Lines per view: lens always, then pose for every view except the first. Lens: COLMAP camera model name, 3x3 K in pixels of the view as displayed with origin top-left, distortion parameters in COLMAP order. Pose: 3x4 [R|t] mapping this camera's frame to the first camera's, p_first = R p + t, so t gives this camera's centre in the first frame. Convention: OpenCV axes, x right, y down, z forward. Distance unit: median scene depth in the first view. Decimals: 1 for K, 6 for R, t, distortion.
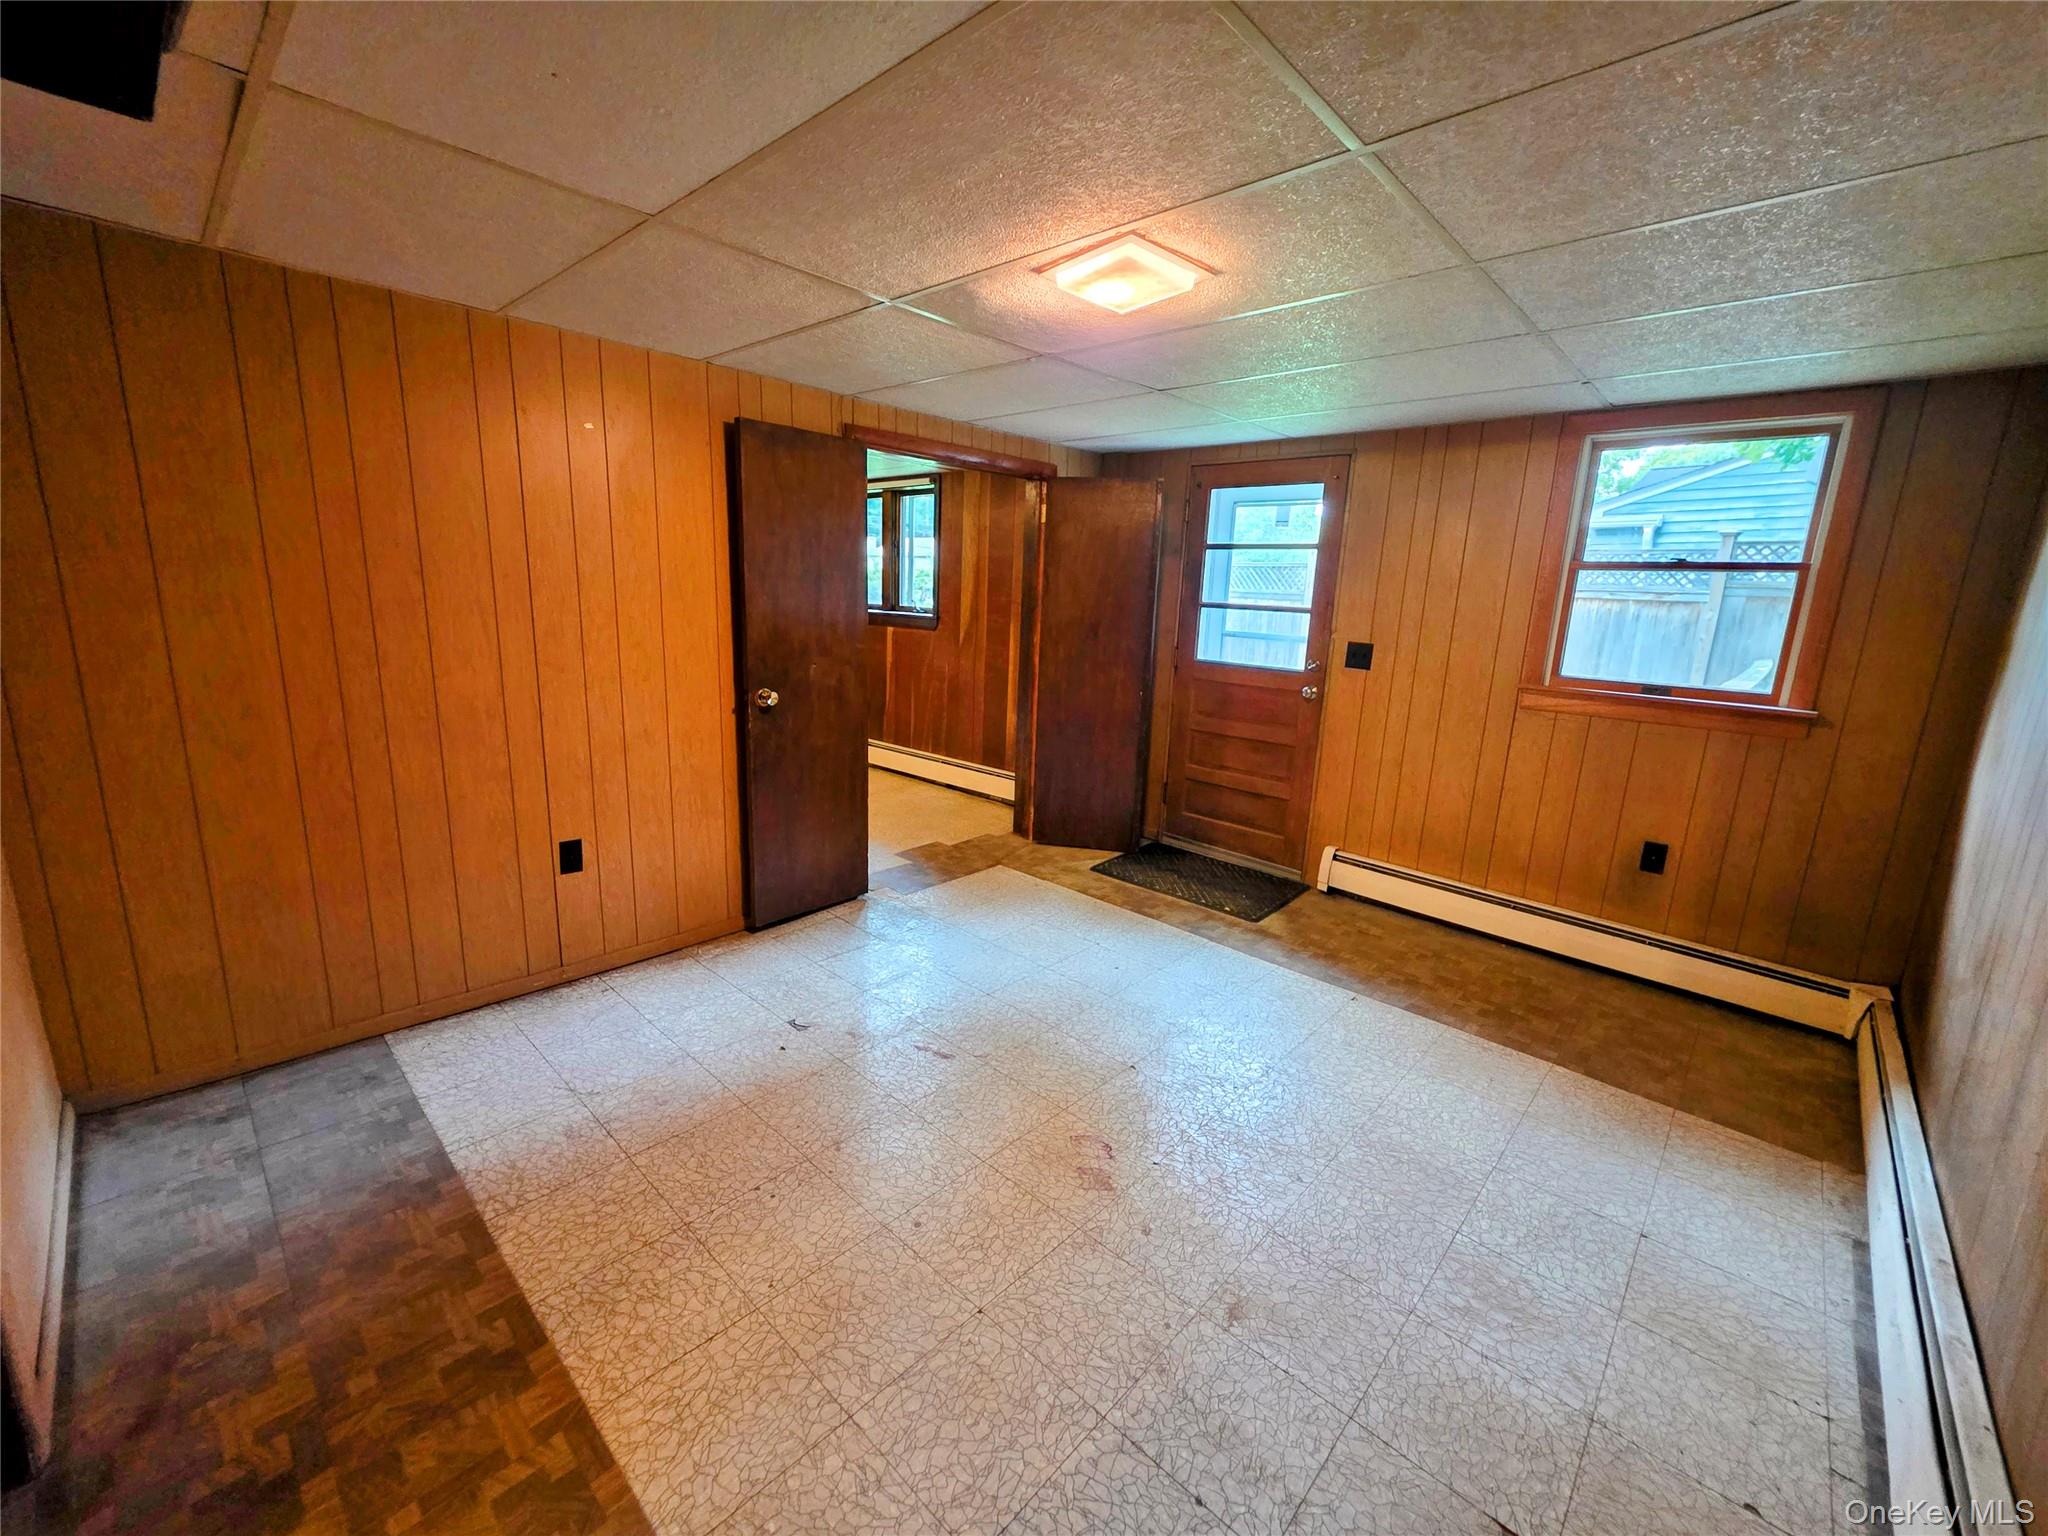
lens RADIAL K [[819.9, 0, 1027.8], [0, 819.9, 762.4], [0, 0, 1]] dist [0.001847, -0.000991]
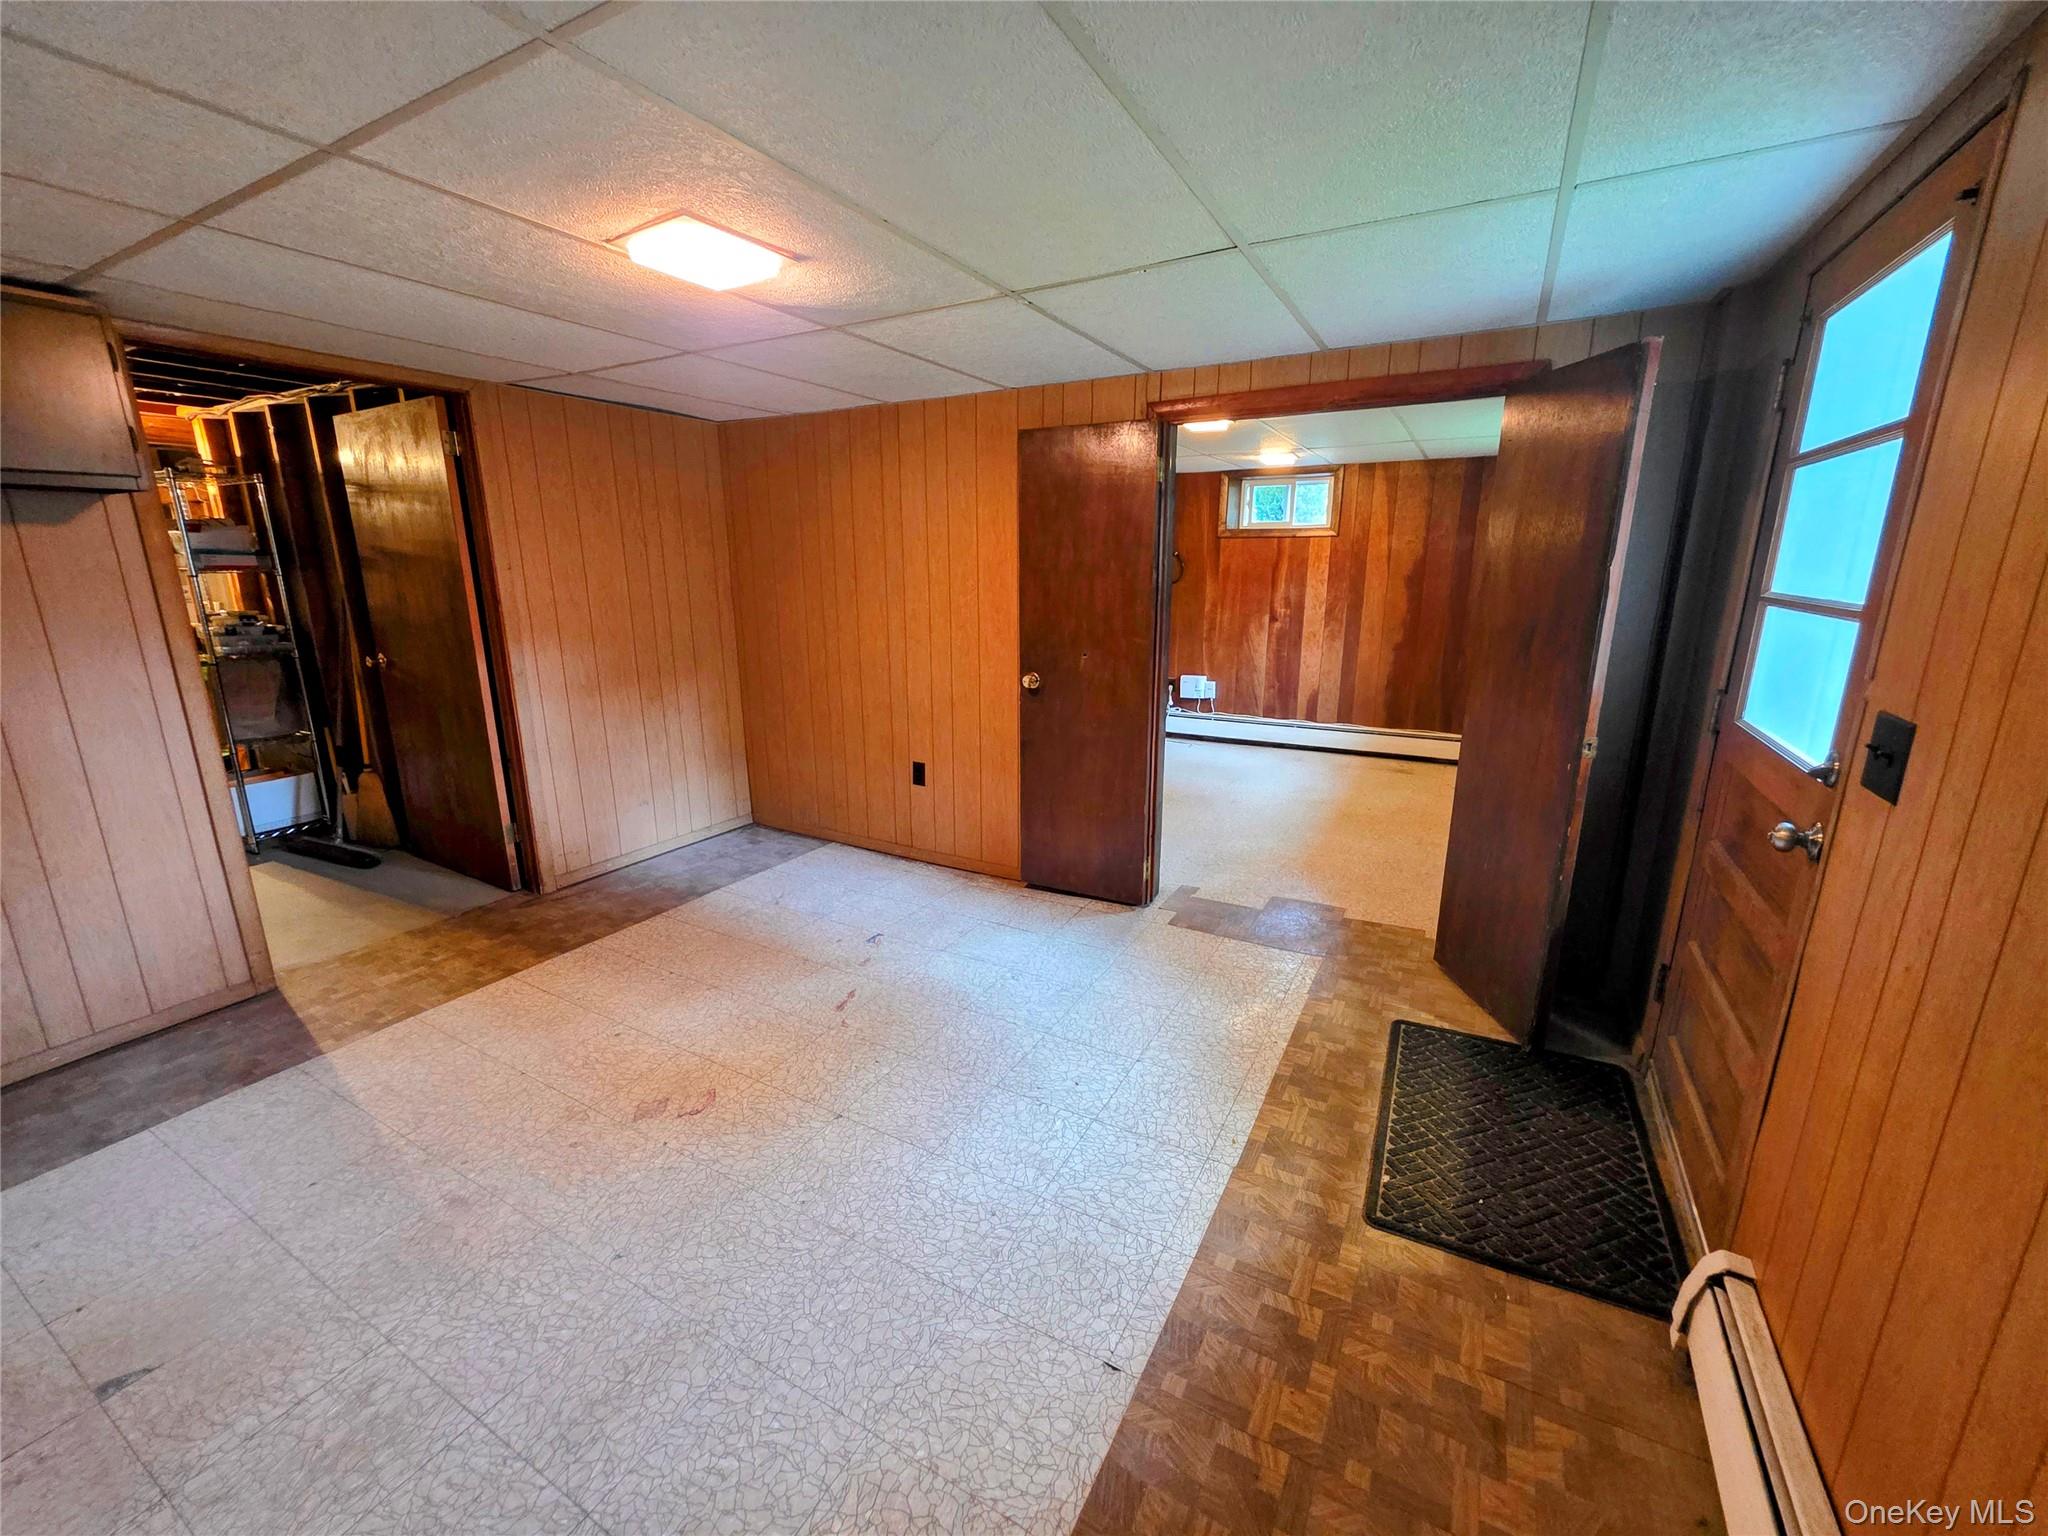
lens RADIAL K [[819.9, 0, 1033.6], [0, 819.9, 762.9], [0, 0, 1]] dist [0.001847, -0.000991]
pose [[0.246807, 0.192532, -0.949746, 0.855203], [-0.189228, 0.970773, 0.147621, -0.153326], [0.950410, 0.143285, 0.276026, 0.813046]]
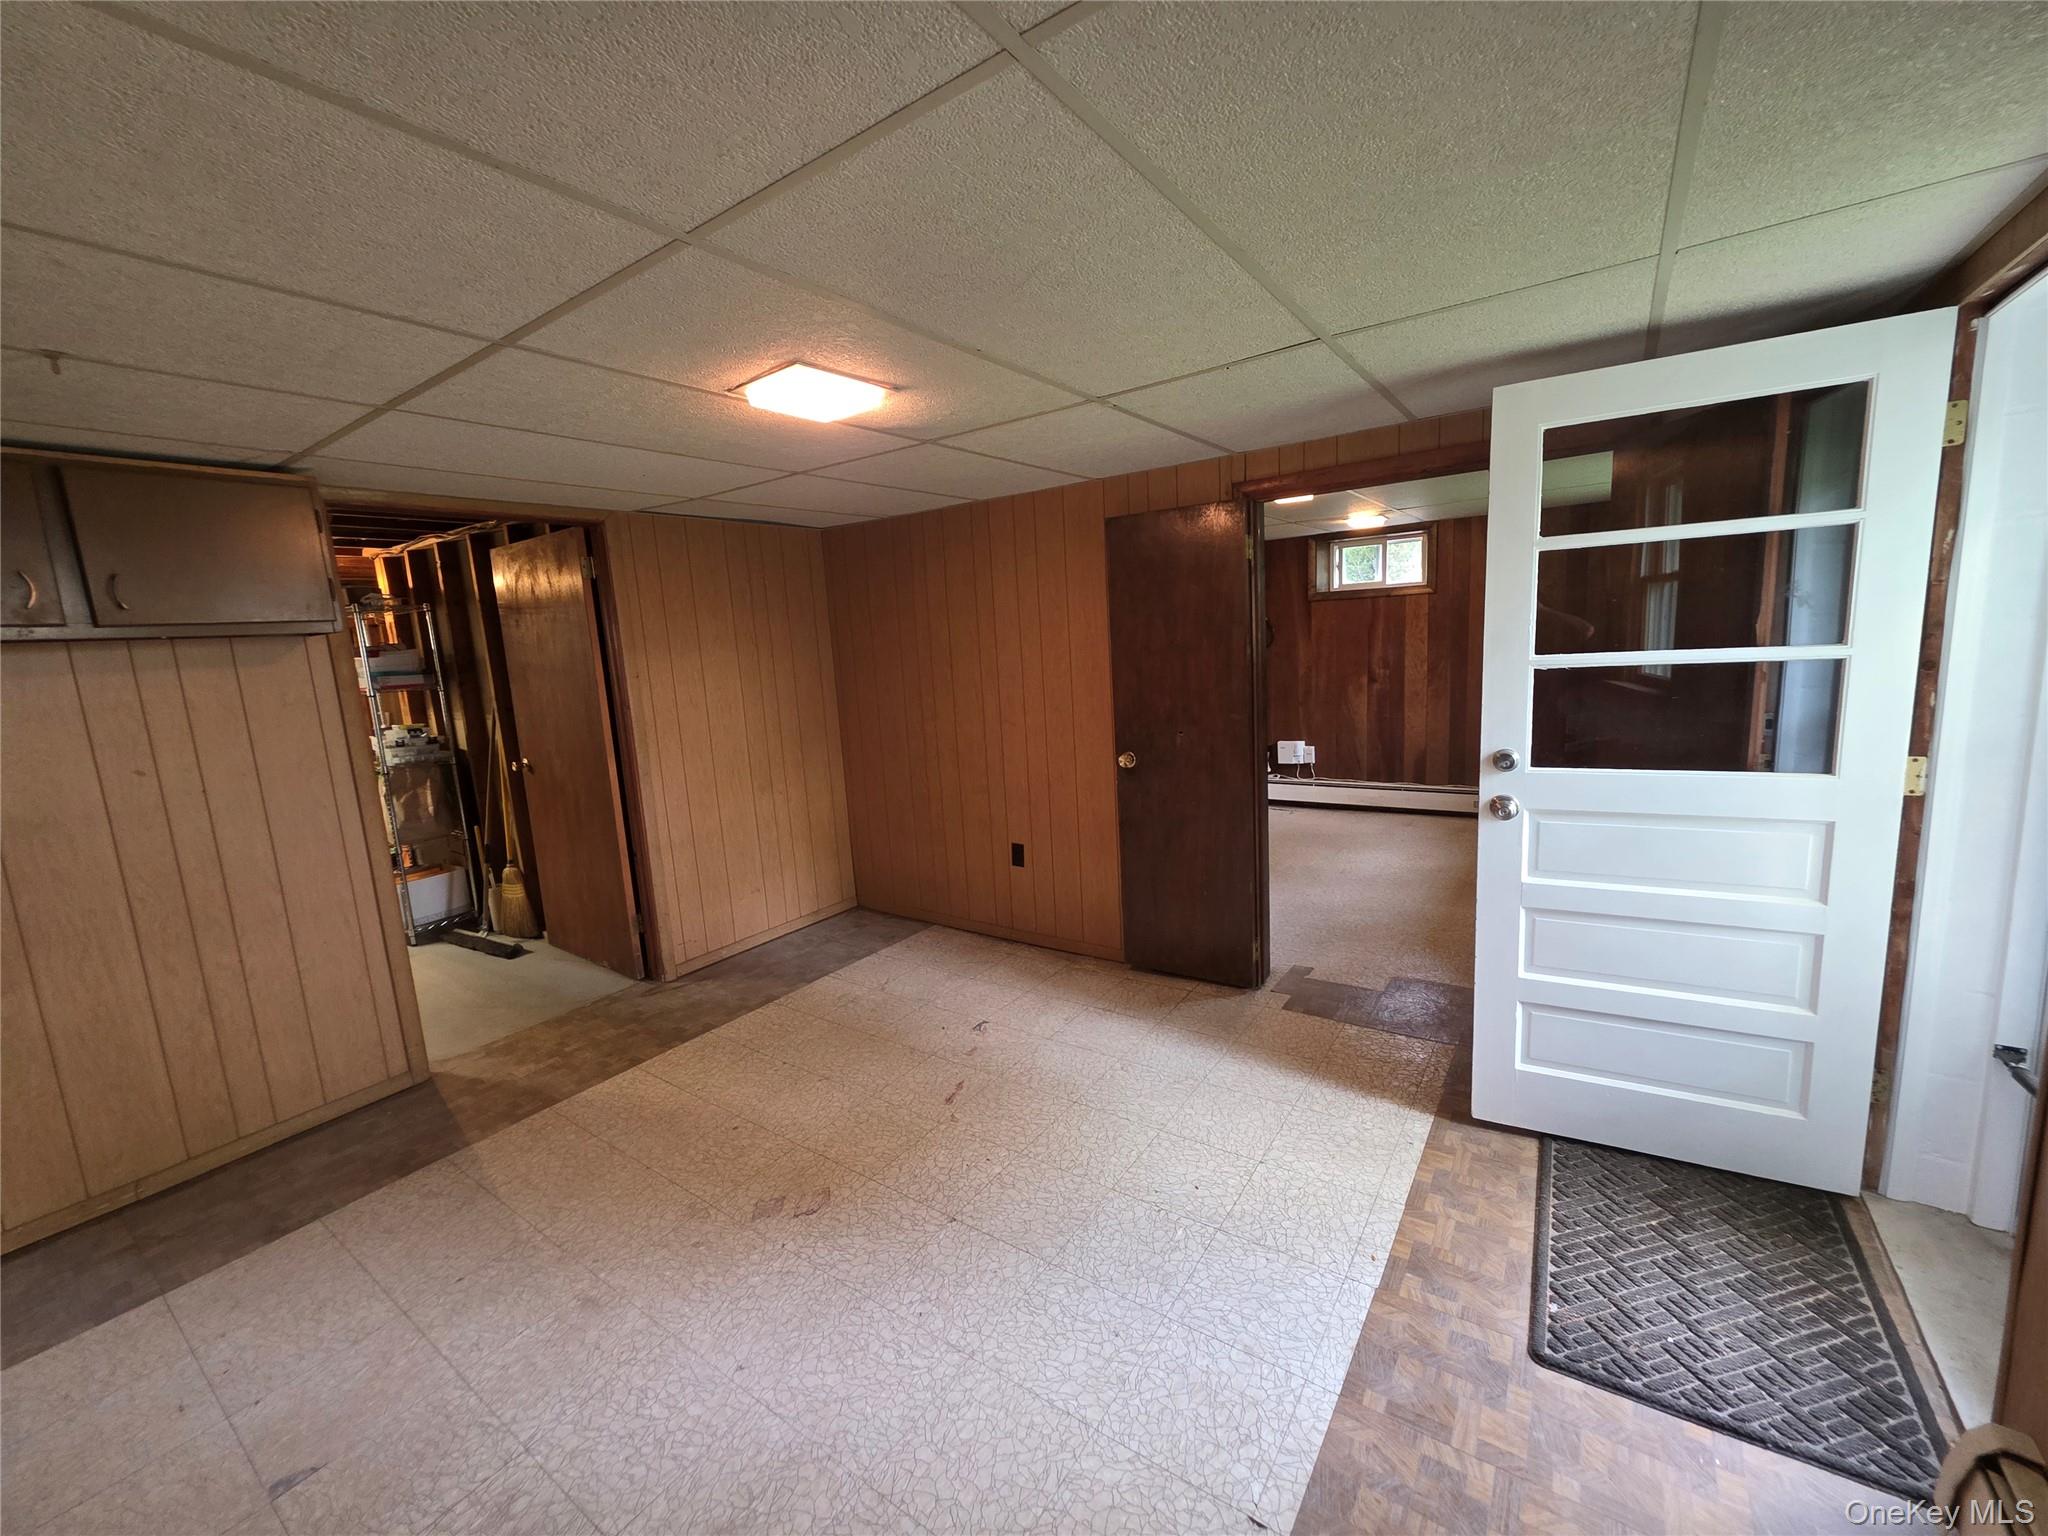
lens RADIAL K [[819.9, 0, 1033.2], [0, 819.9, 762.9], [0, 0, 1]] dist [0.001847, -0.000991]
pose [[0.144419, 0.106896, -0.983726, 0.850492], [-0.140381, 0.986306, 0.086568, -0.173605], [0.979508, 0.125595, 0.157448, 0.800284]]
